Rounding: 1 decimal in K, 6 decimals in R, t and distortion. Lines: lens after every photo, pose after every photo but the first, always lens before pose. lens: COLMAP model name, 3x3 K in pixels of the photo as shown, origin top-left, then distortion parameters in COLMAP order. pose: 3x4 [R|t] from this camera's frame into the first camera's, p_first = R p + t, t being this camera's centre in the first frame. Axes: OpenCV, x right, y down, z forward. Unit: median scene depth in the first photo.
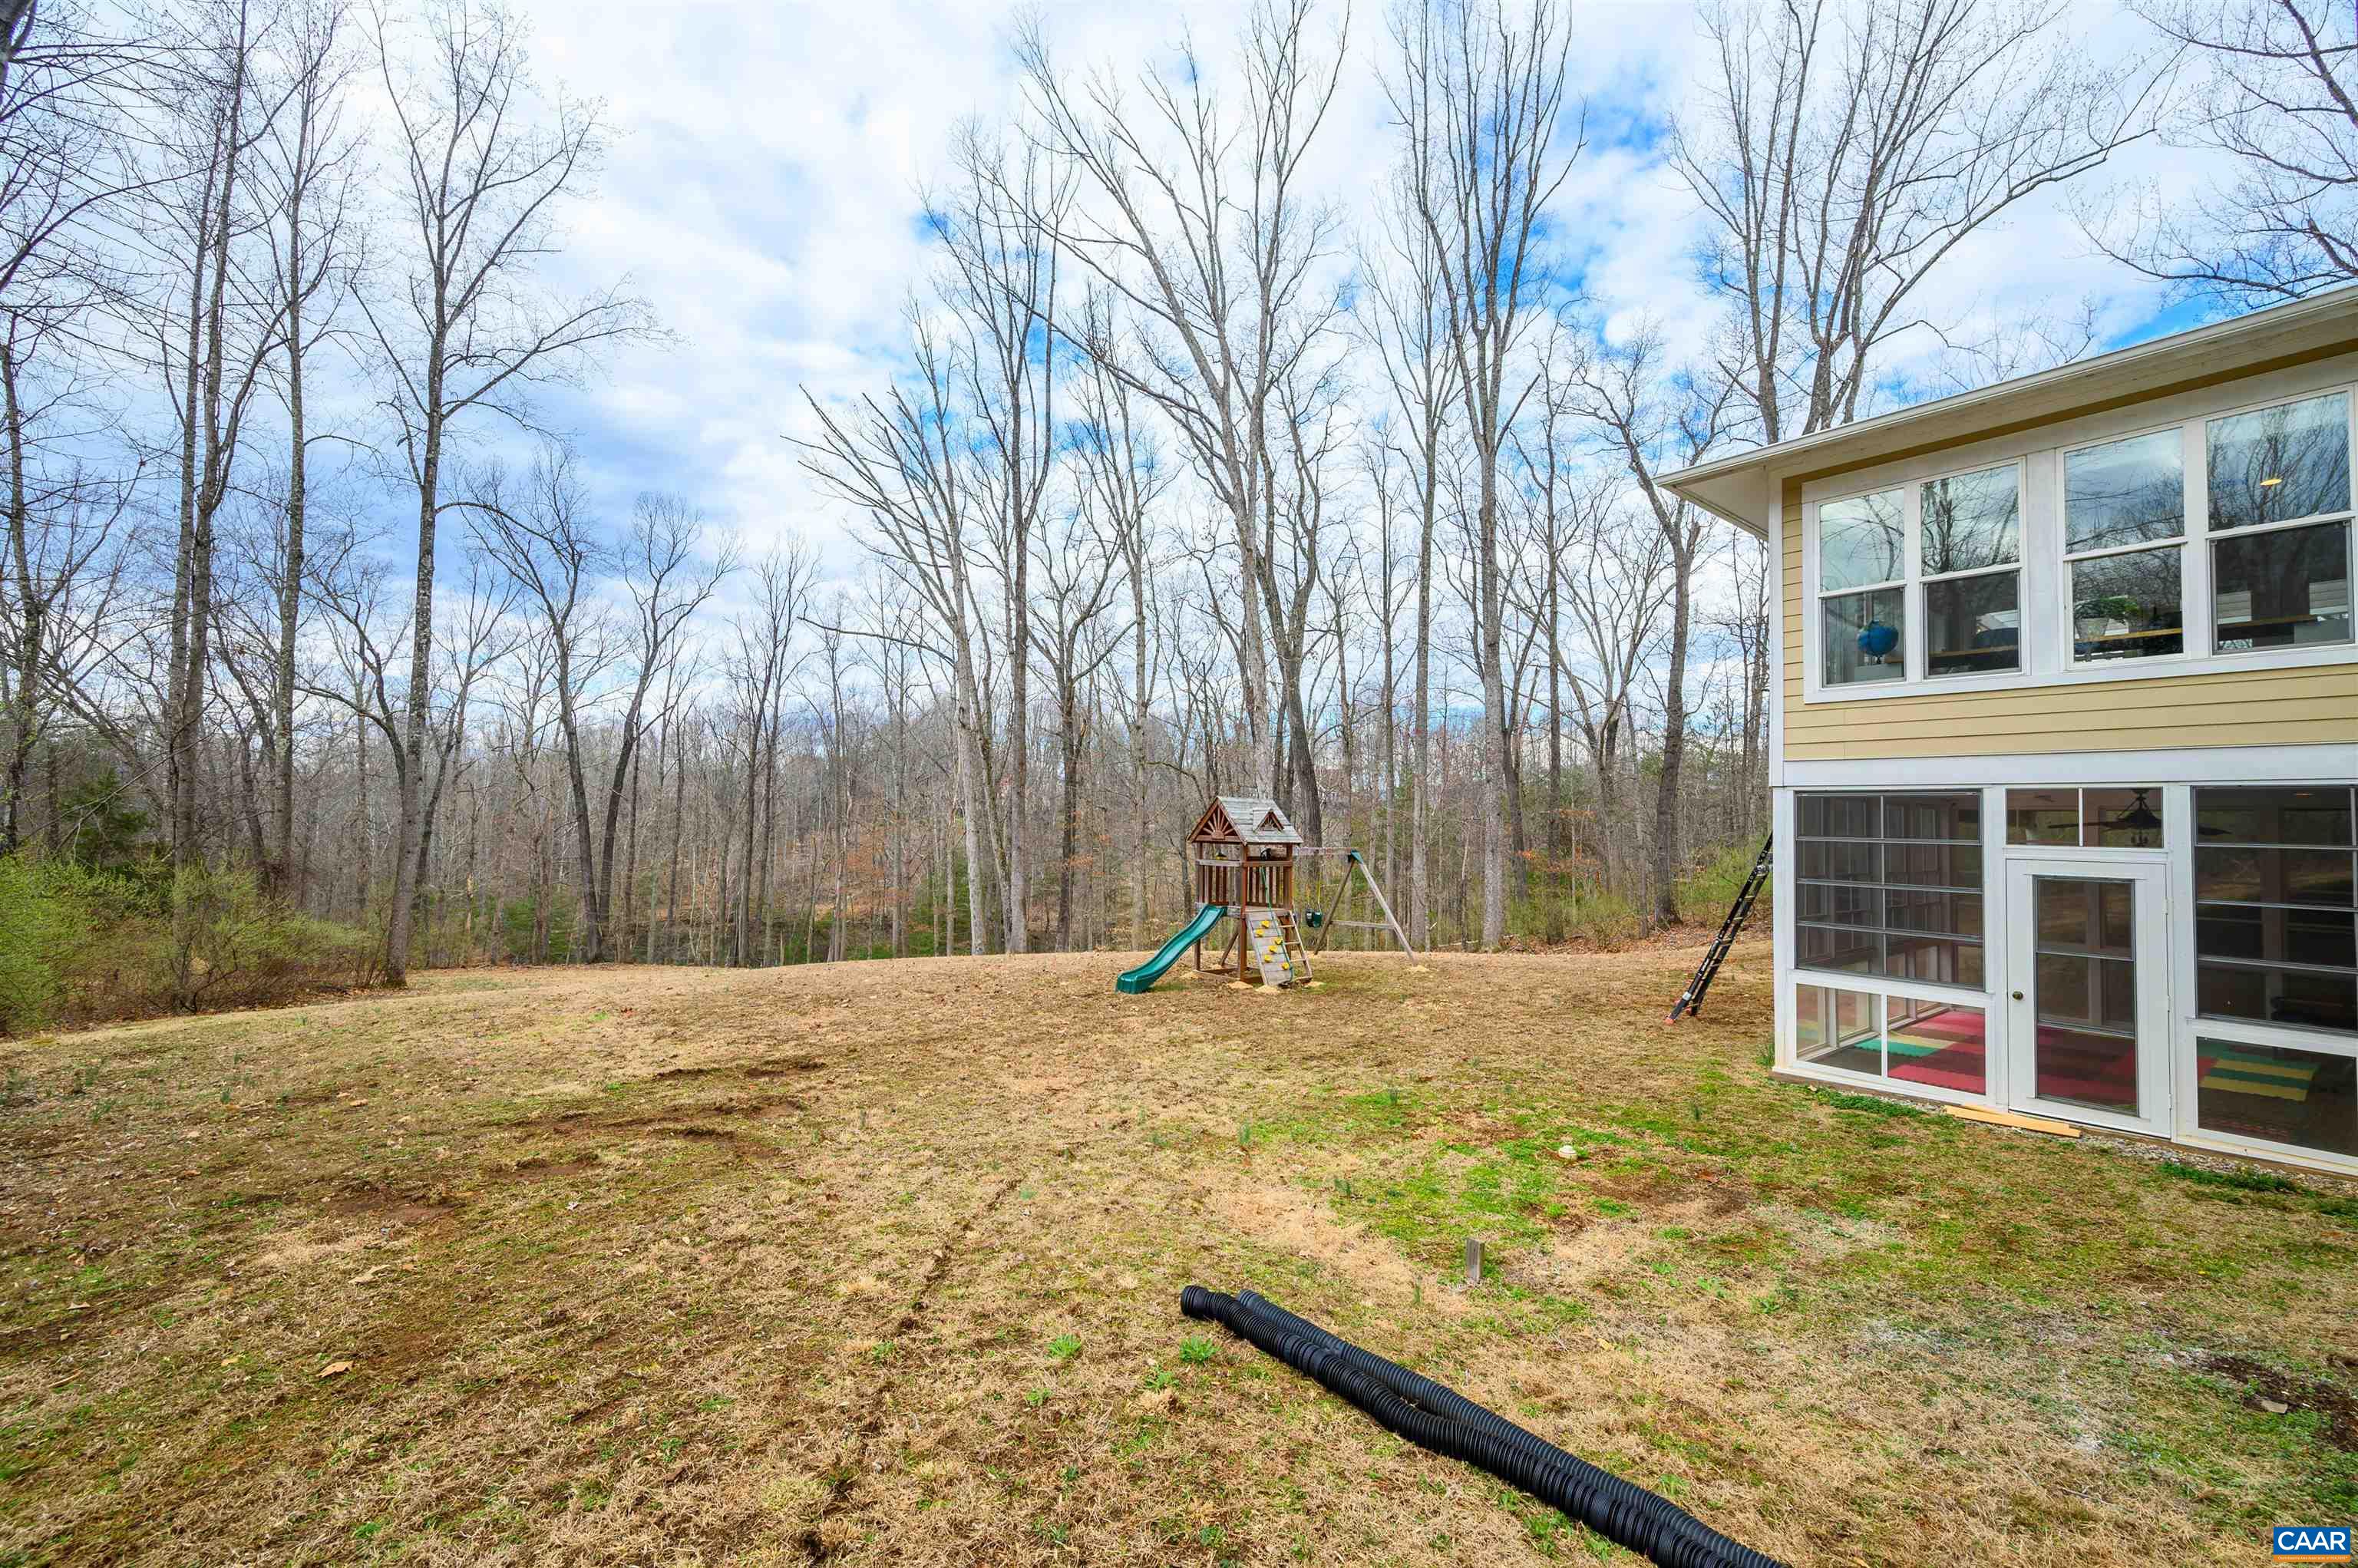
lens RADIAL K [[946.2, 0, 1177.6], [0, 946.2, 781.9], [0, 0, 1]] dist [-0.000372, 0.000060]
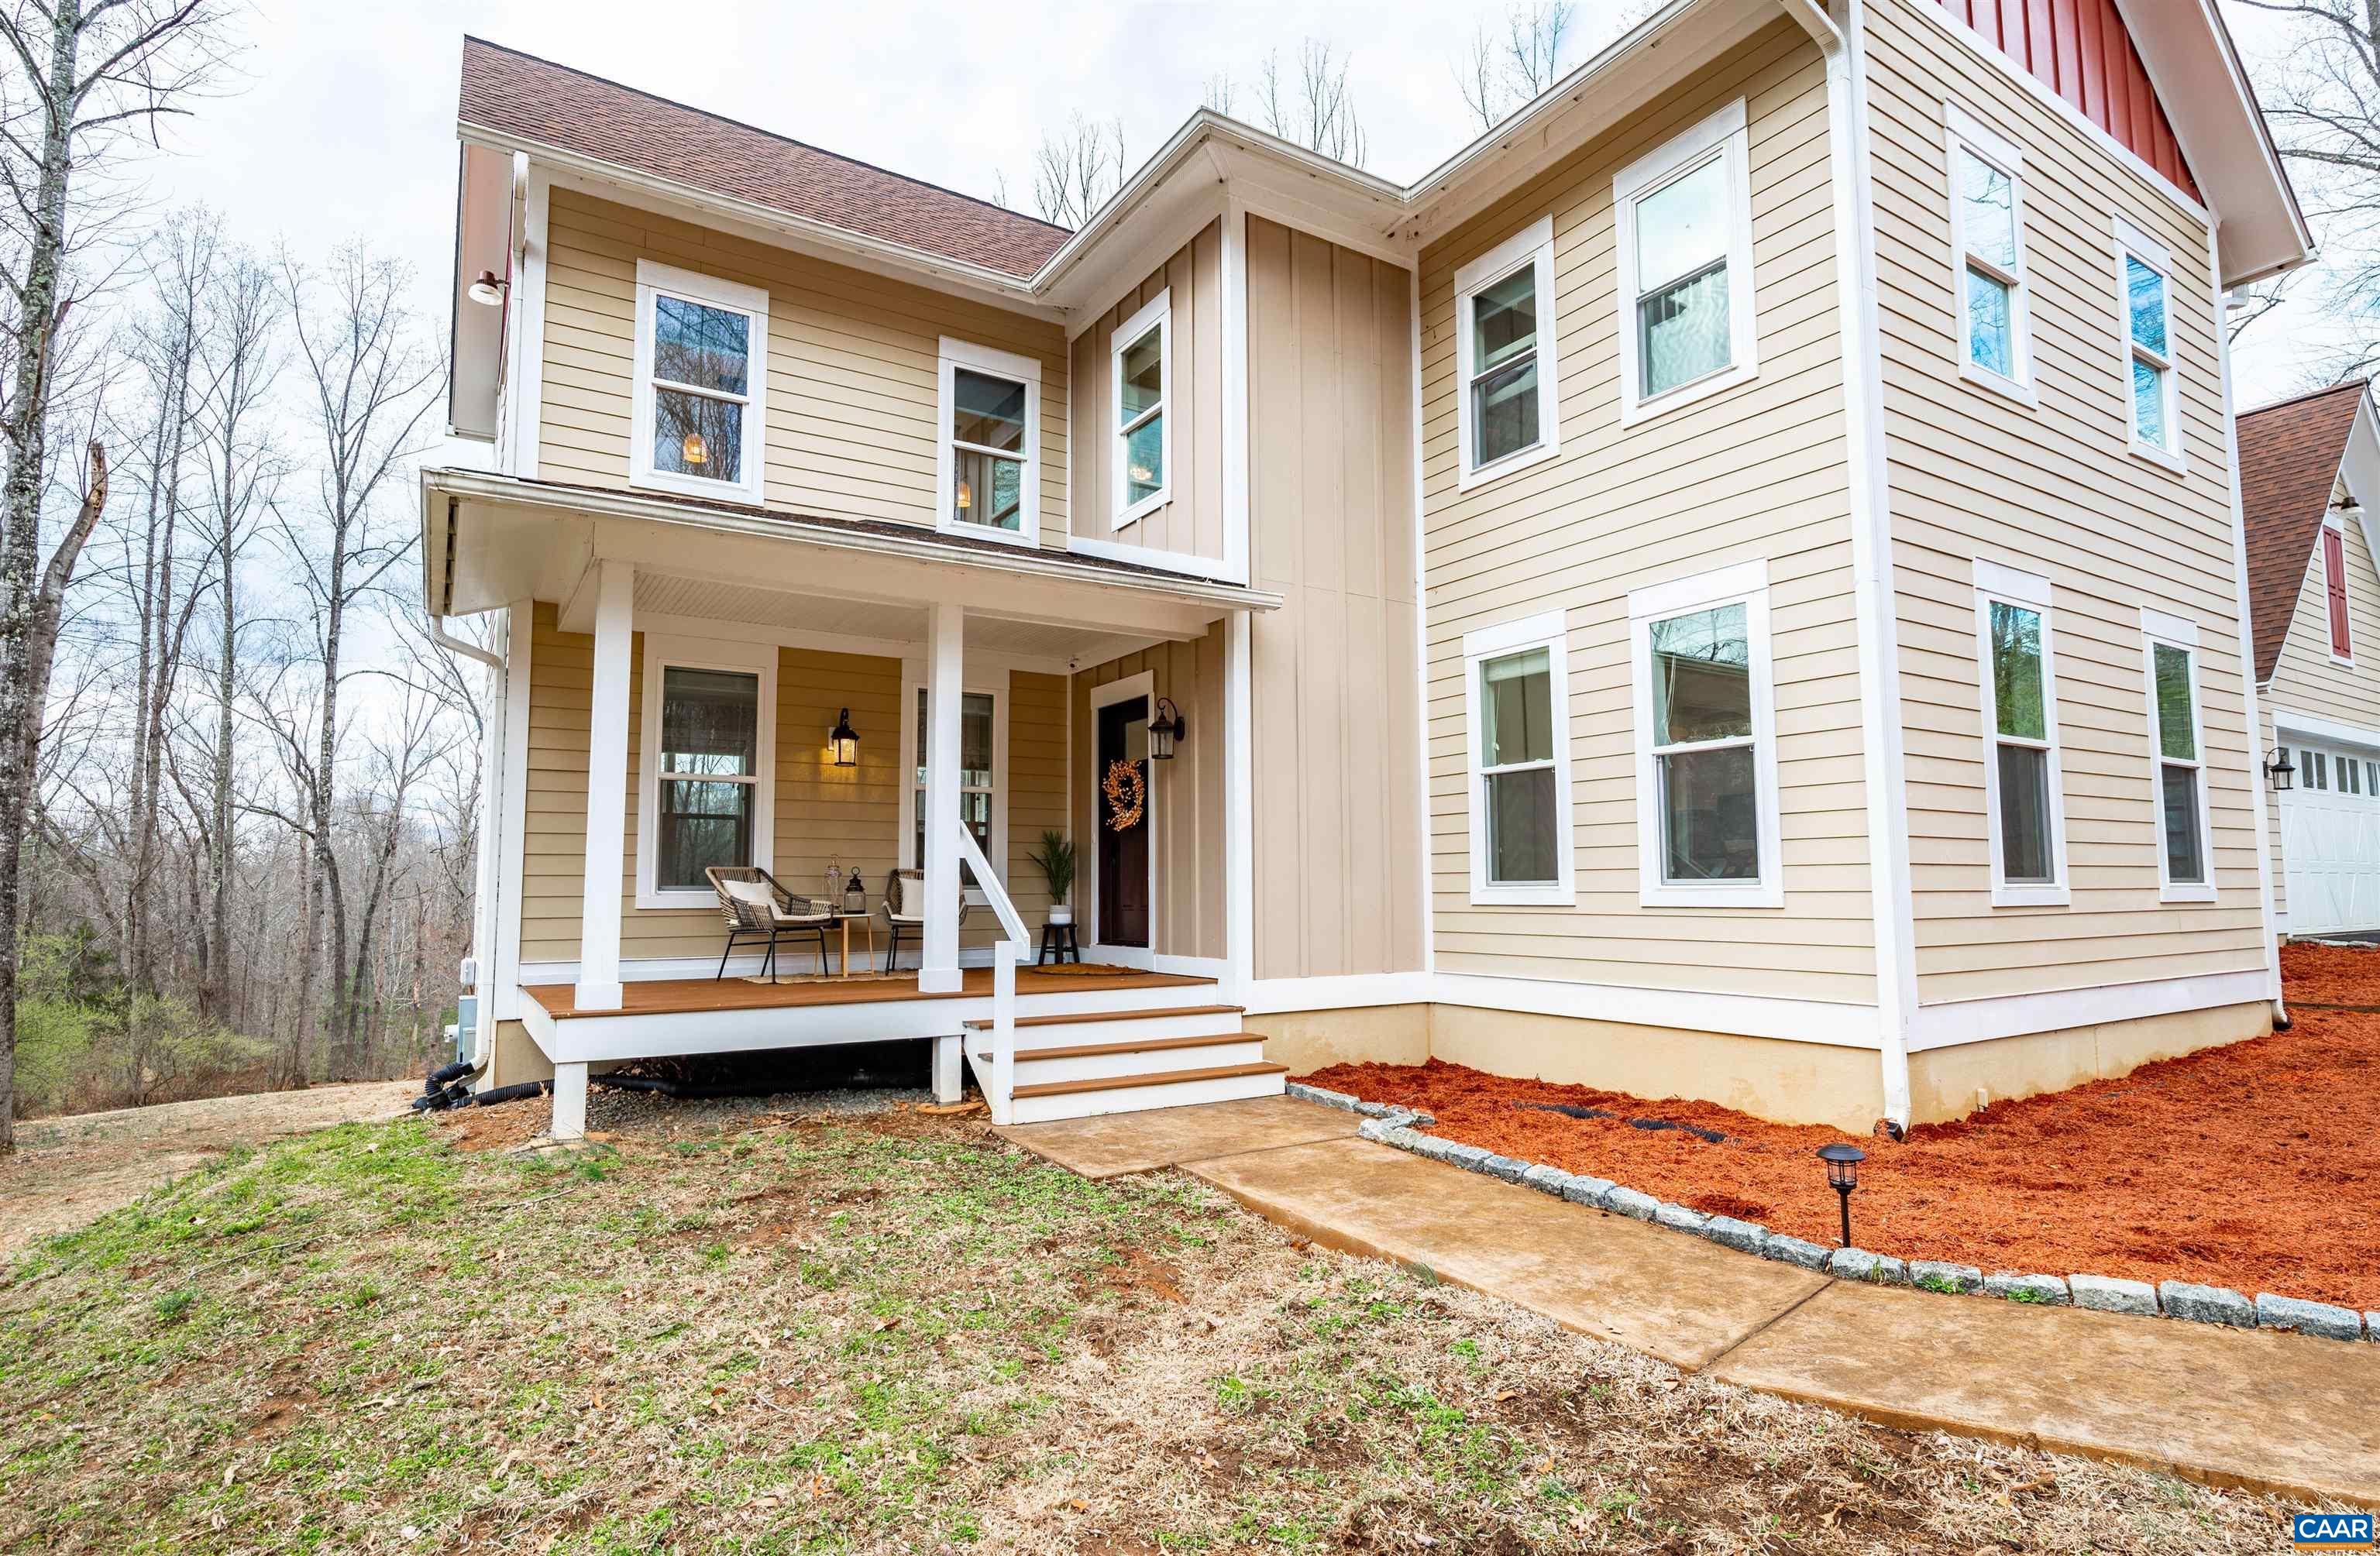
lens RADIAL K [[1198.7, 0, 1180.7], [0, 1198.7, 782.2], [0, 0, 1]] dist [-0.004923, -0.000530]
pose [[0.995361, -0.038128, -0.088329, 0.385514], [0.033686, 0.998118, -0.051245, -0.051470], [0.090116, 0.048031, 0.994772, -0.376448]]
